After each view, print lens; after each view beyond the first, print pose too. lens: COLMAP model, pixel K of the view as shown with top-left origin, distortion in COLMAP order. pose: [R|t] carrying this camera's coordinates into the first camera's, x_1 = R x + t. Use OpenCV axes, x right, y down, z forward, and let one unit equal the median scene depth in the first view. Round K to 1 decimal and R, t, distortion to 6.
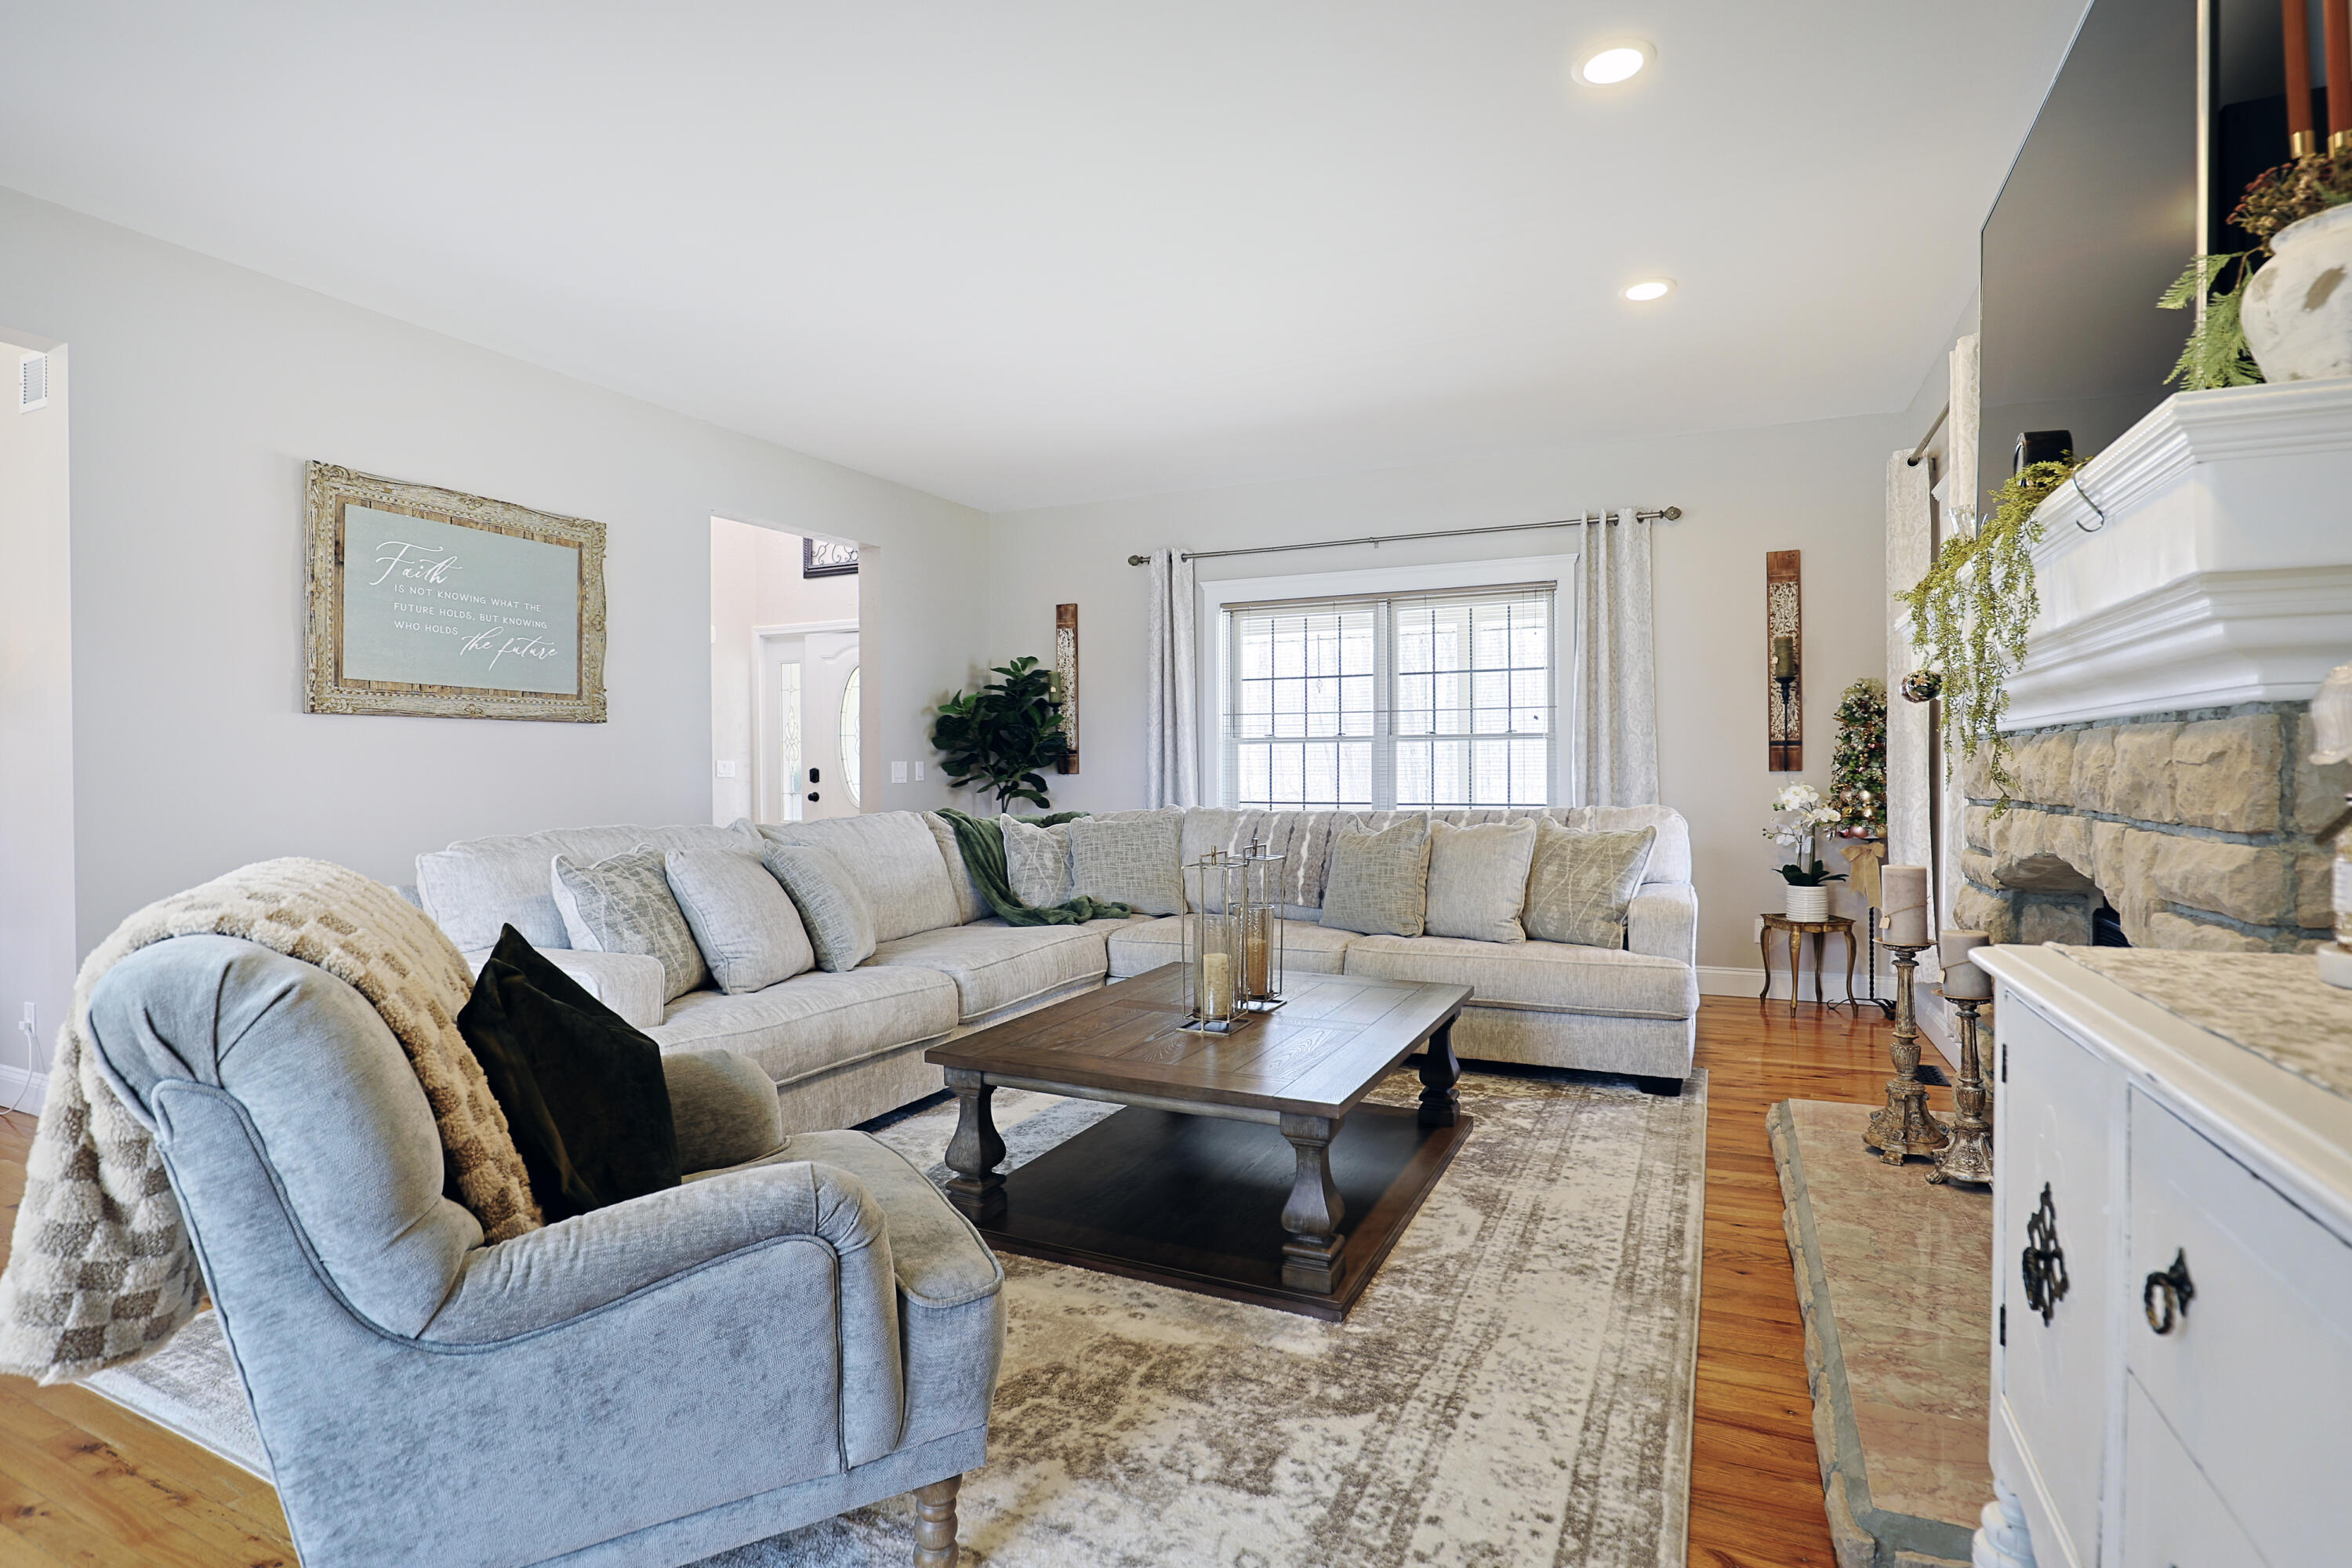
lens RADIAL K [[1200.2, 0, 1181.5], [0, 1200.2, 778.4], [0, 0, 1]] dist [-0.034812, -0.000881]
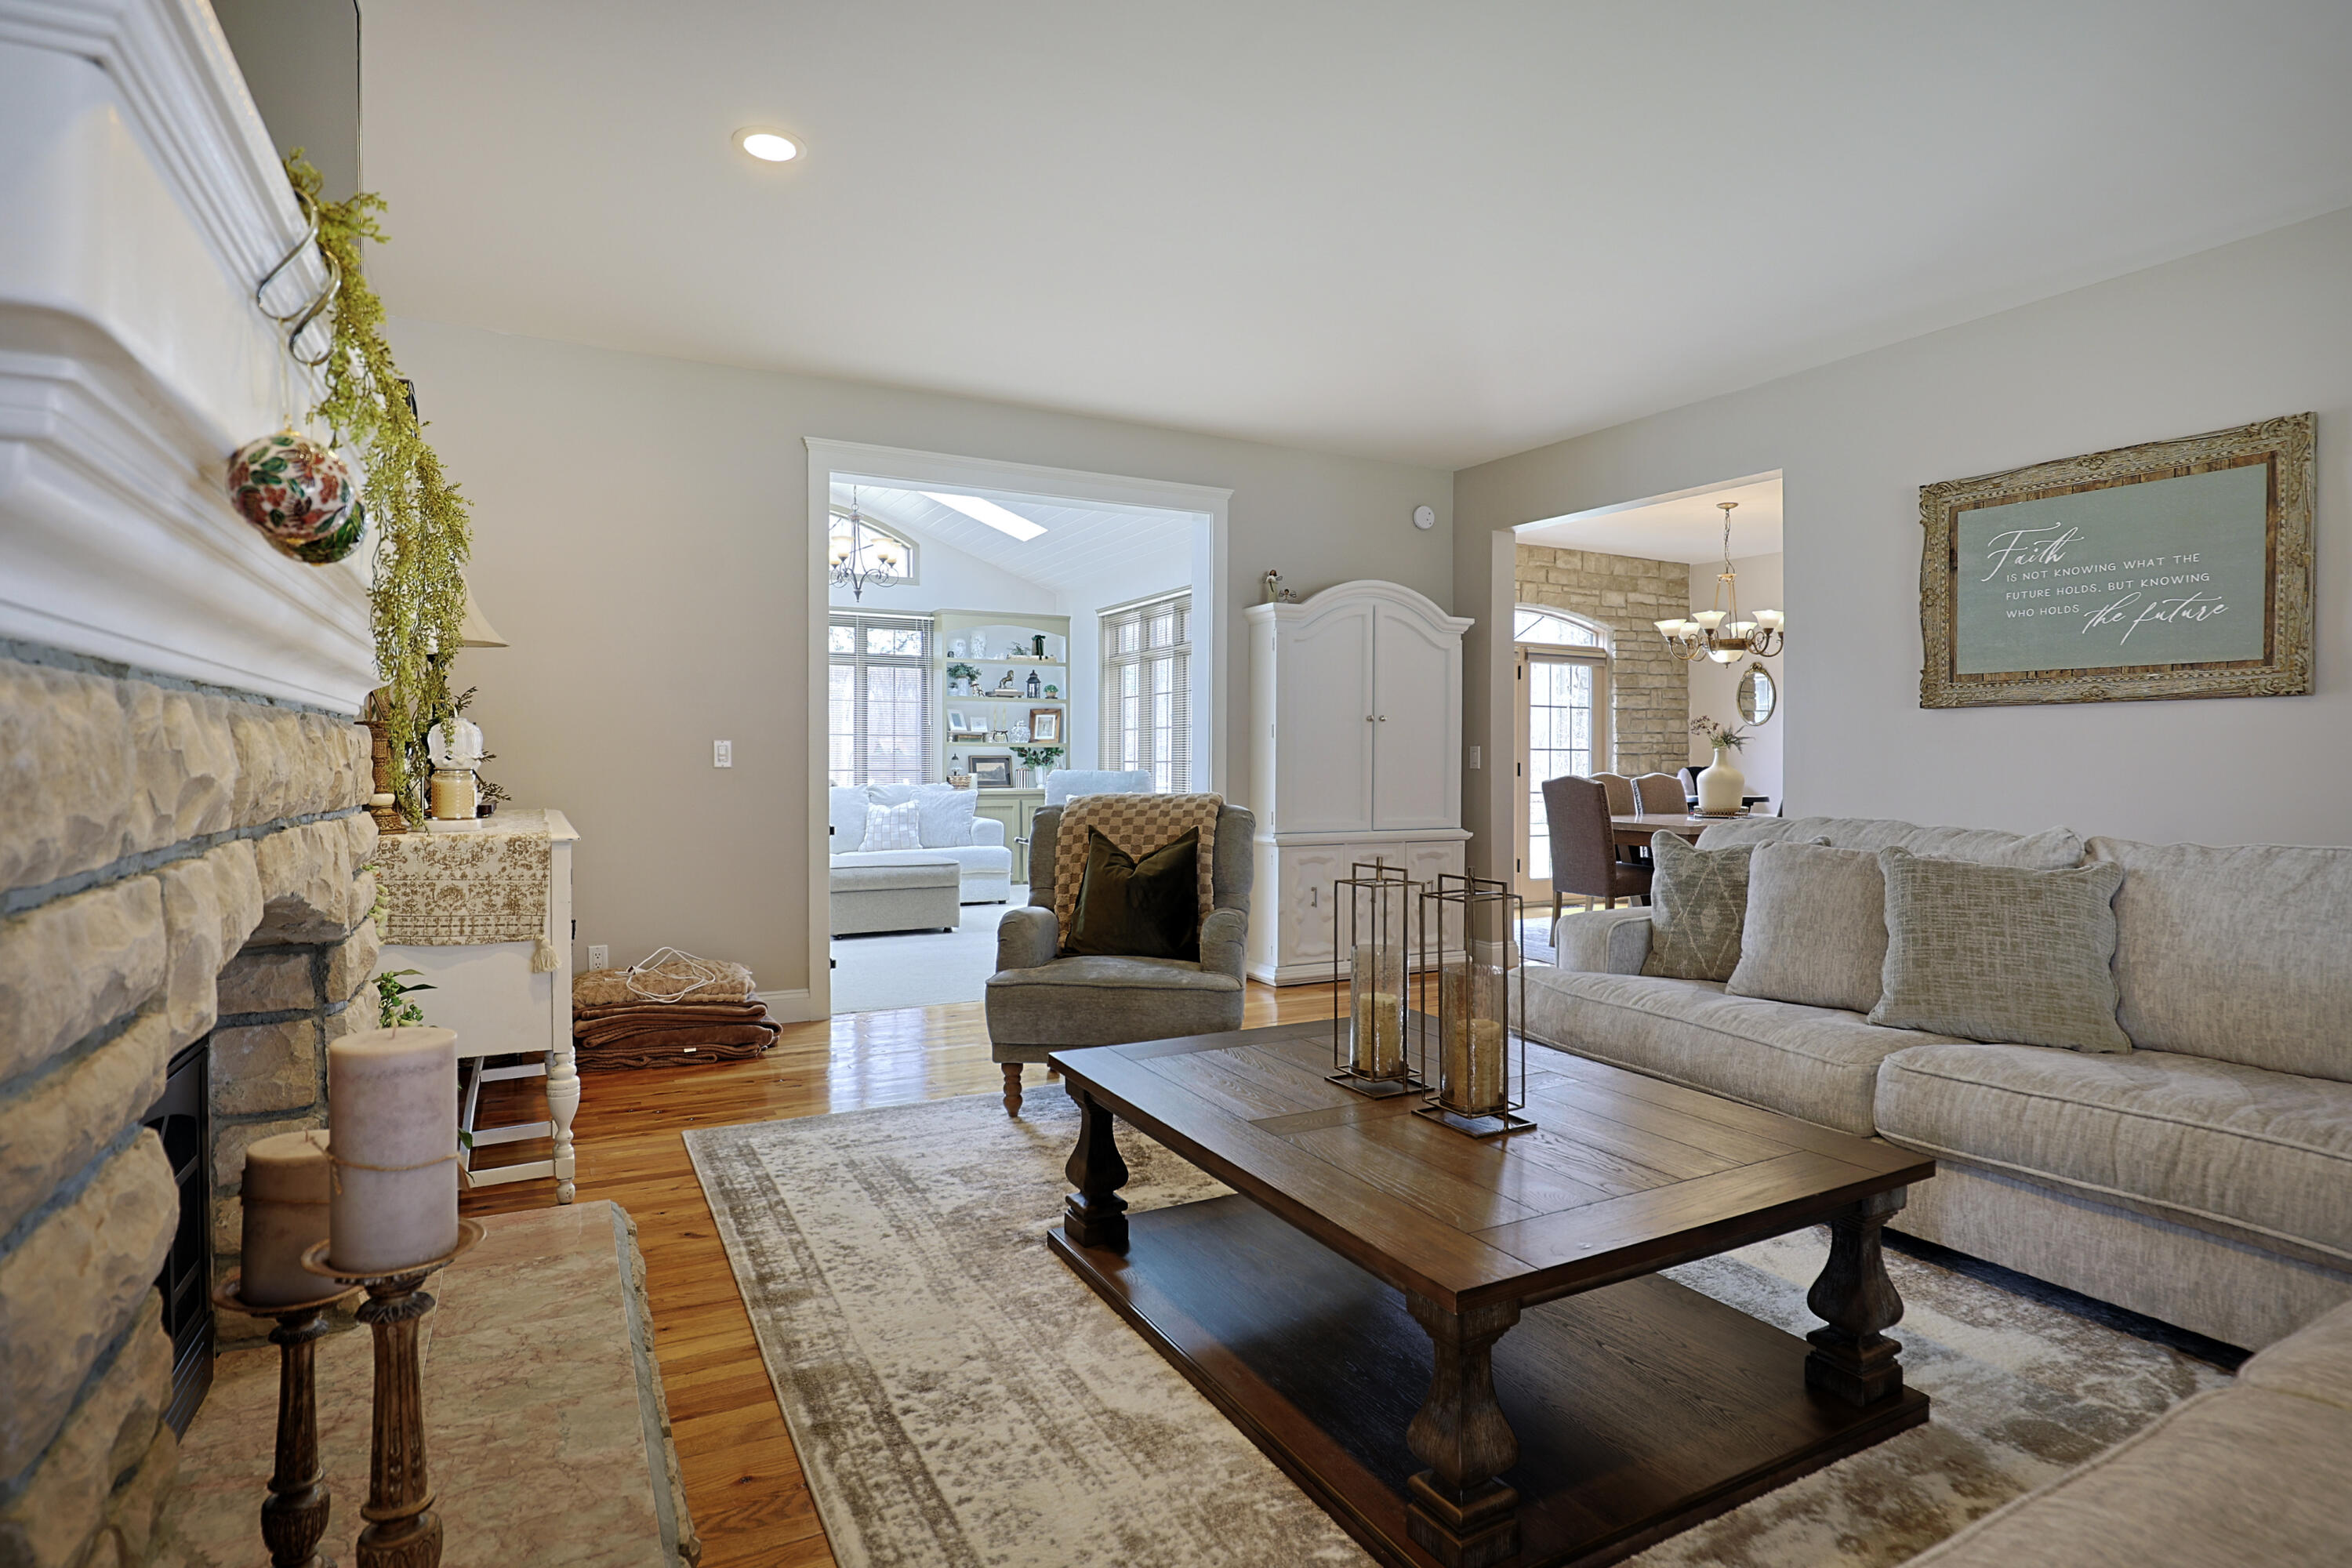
lens RADIAL K [[1200.2, 0, 1181.5], [0, 1200.2, 778.4], [0, 0, 1]] dist [-0.034812, -0.000881]
pose [[-0.614689, 0.015955, -0.788608, 0.653254], [-0.005457, 0.999685, 0.024478, -0.013313], [0.788751, 0.019350, -0.614409, 1.234067]]
